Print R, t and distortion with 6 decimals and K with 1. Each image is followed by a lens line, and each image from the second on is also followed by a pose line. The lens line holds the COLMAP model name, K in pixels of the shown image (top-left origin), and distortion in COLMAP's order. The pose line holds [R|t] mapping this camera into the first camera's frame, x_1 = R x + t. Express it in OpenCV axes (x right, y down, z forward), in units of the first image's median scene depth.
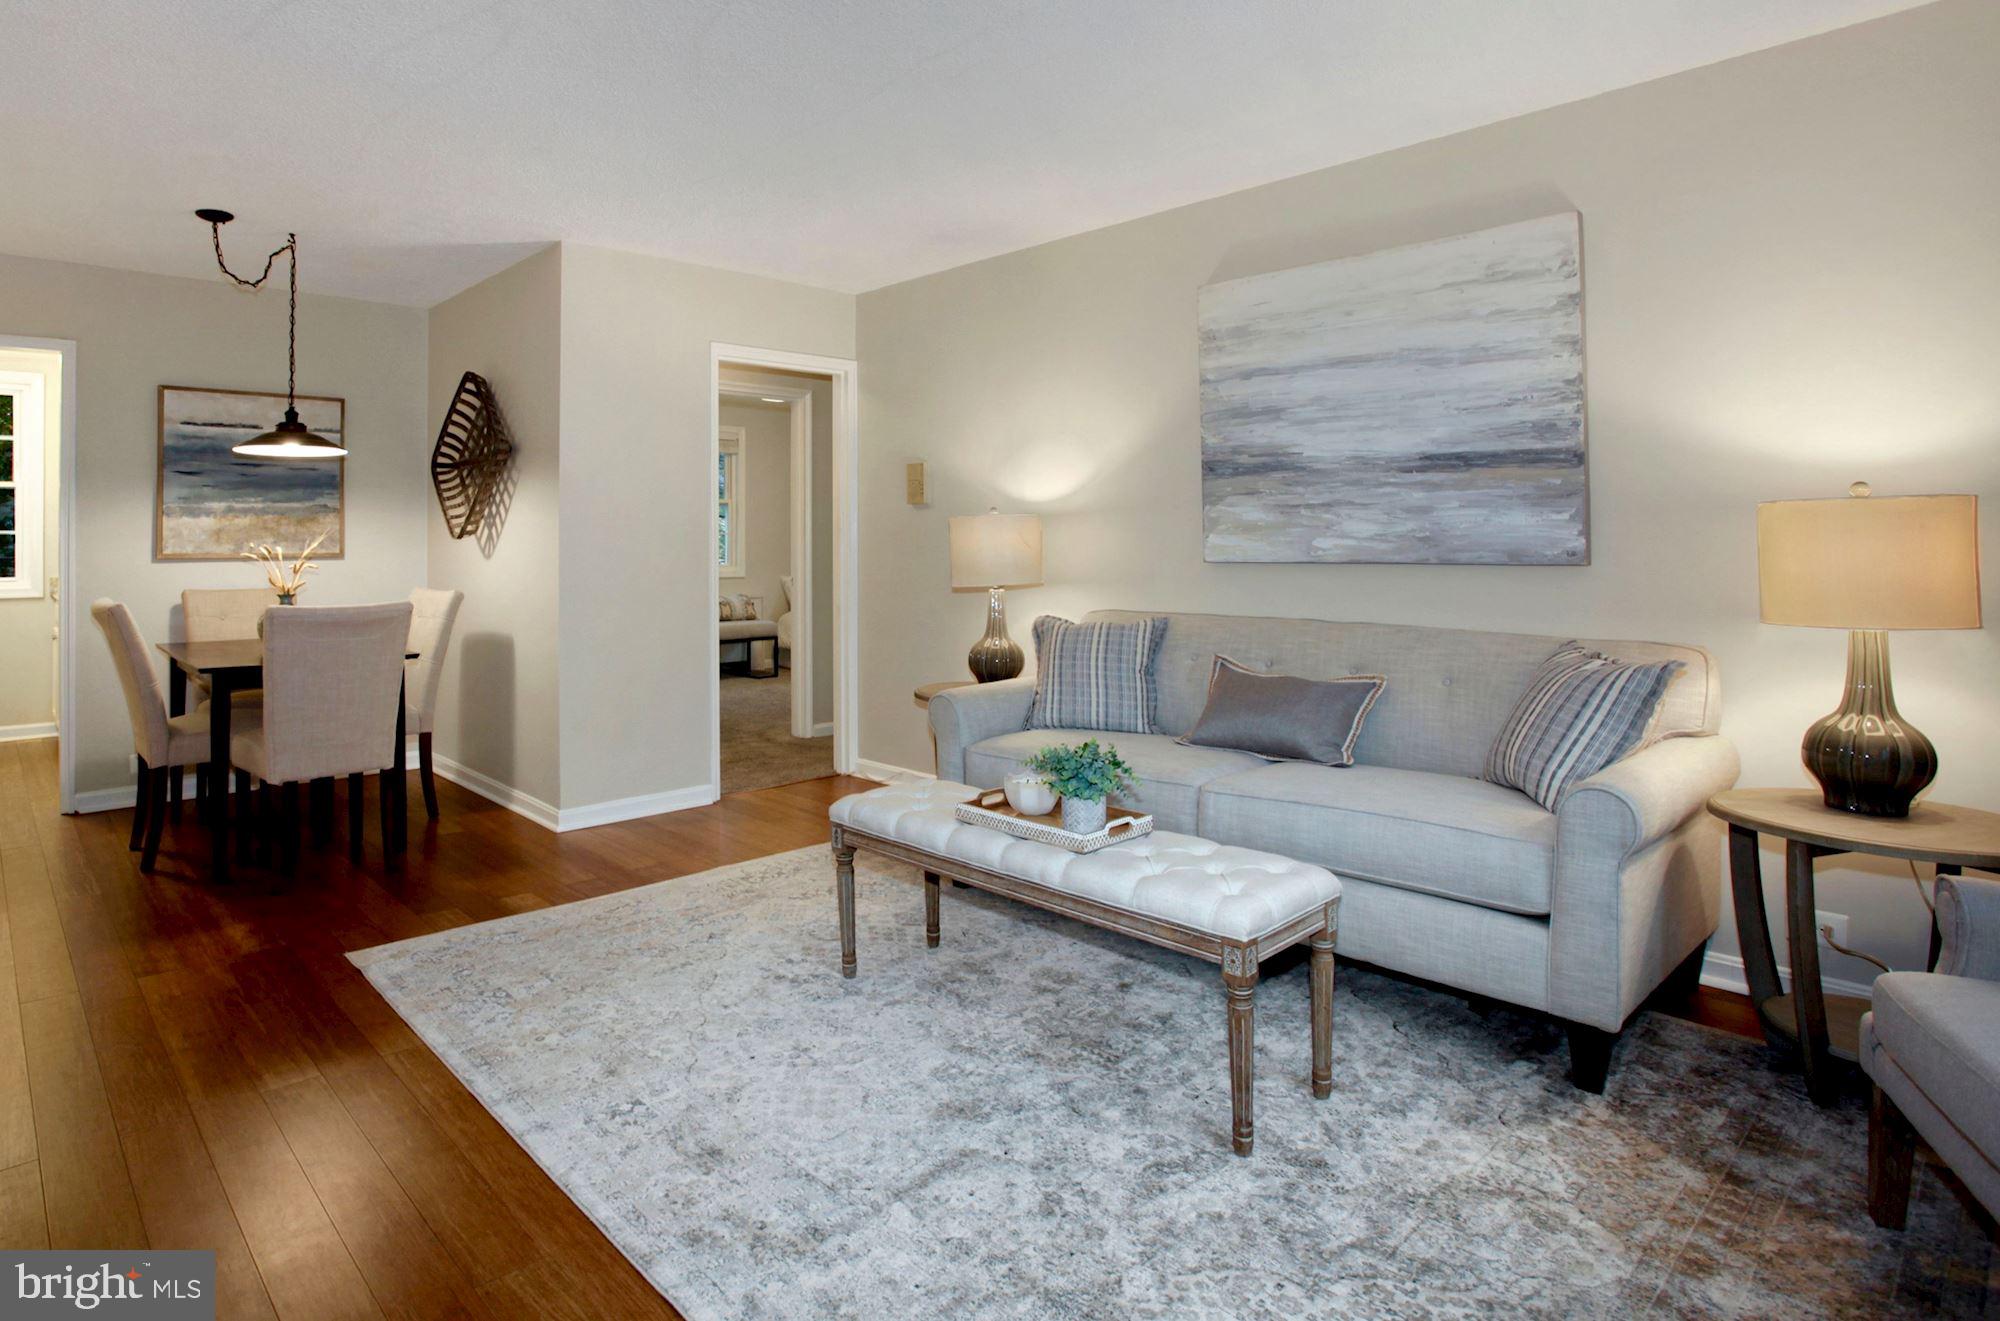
lens RADIAL K [[1086.3, 0, 951.1], [0, 1086.3, 542.4], [0, 0, 1]] dist [-0.030225, 0.000711]
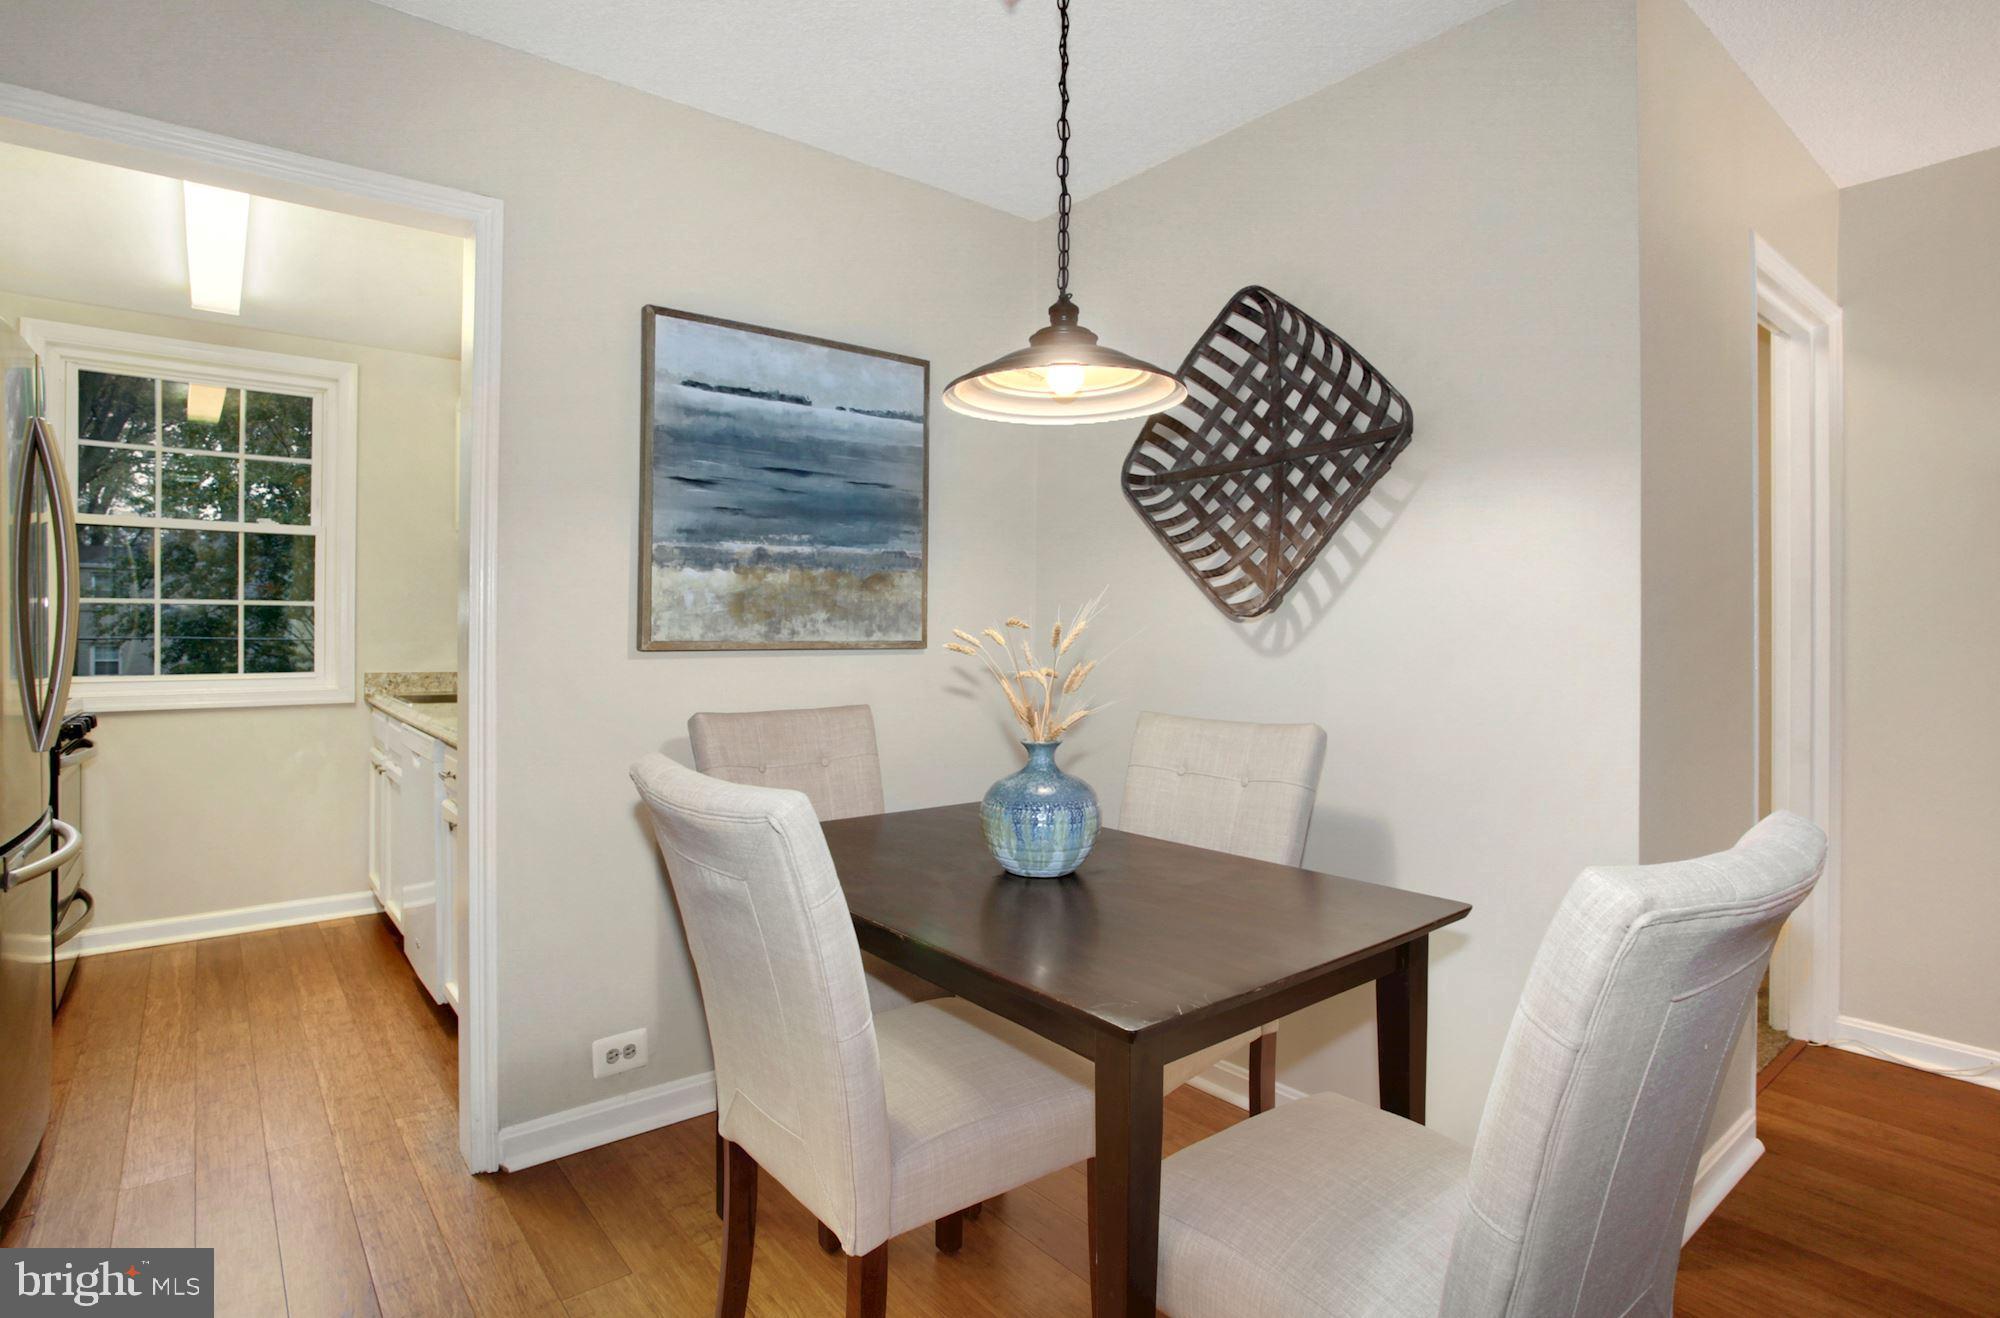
lens RADIAL K [[1014.0, 0, 1008.4], [0, 1014.0, 642.5], [0, 0, 1]] dist [-0.030853, 0.001884]
pose [[0.997515, 0.015936, -0.068624, -0.519935], [-0.015188, 0.999819, 0.011422, 0.003975], [0.068793, -0.010351, 0.997577, 0.519405]]
